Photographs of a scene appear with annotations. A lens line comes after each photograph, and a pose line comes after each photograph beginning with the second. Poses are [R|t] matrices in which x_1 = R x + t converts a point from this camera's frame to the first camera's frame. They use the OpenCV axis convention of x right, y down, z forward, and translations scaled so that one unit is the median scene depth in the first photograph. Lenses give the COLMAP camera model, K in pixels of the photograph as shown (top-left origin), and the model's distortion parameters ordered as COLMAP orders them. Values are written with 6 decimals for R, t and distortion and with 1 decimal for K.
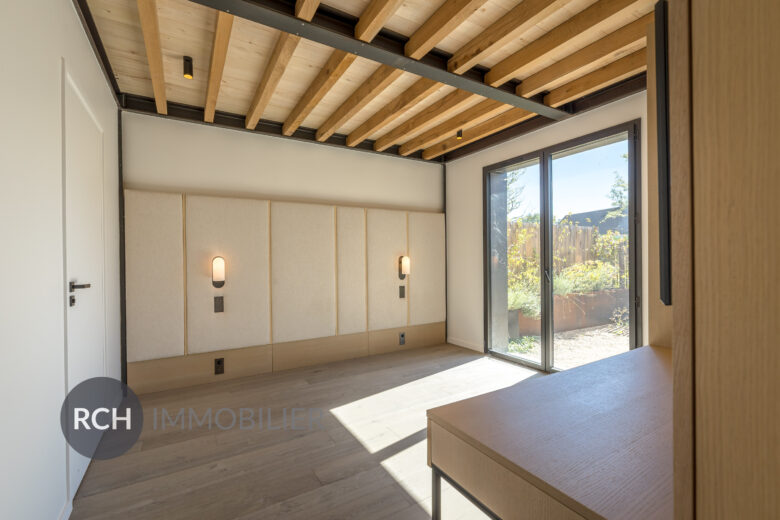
lens RADIAL K [[353.4, 0, 405.2], [0, 353.4, 256.8], [0, 0, 1]] dist [-0.000847, -0.000003]
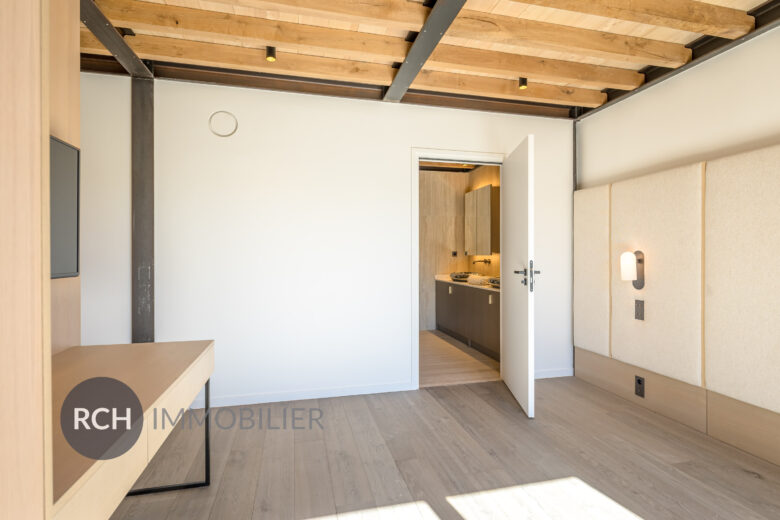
lens RADIAL K [[385.0, 0, 390.0], [0, 385.0, 260.0], [0, 0, 1]] dist [0.000163, -0.000163]
pose [[-0.309666, 0.026274, -0.950482, 0.458315], [0.000992, 0.999627, 0.027309, -0.003388], [0.950845, 0.007514, -0.309576, 0.698737]]
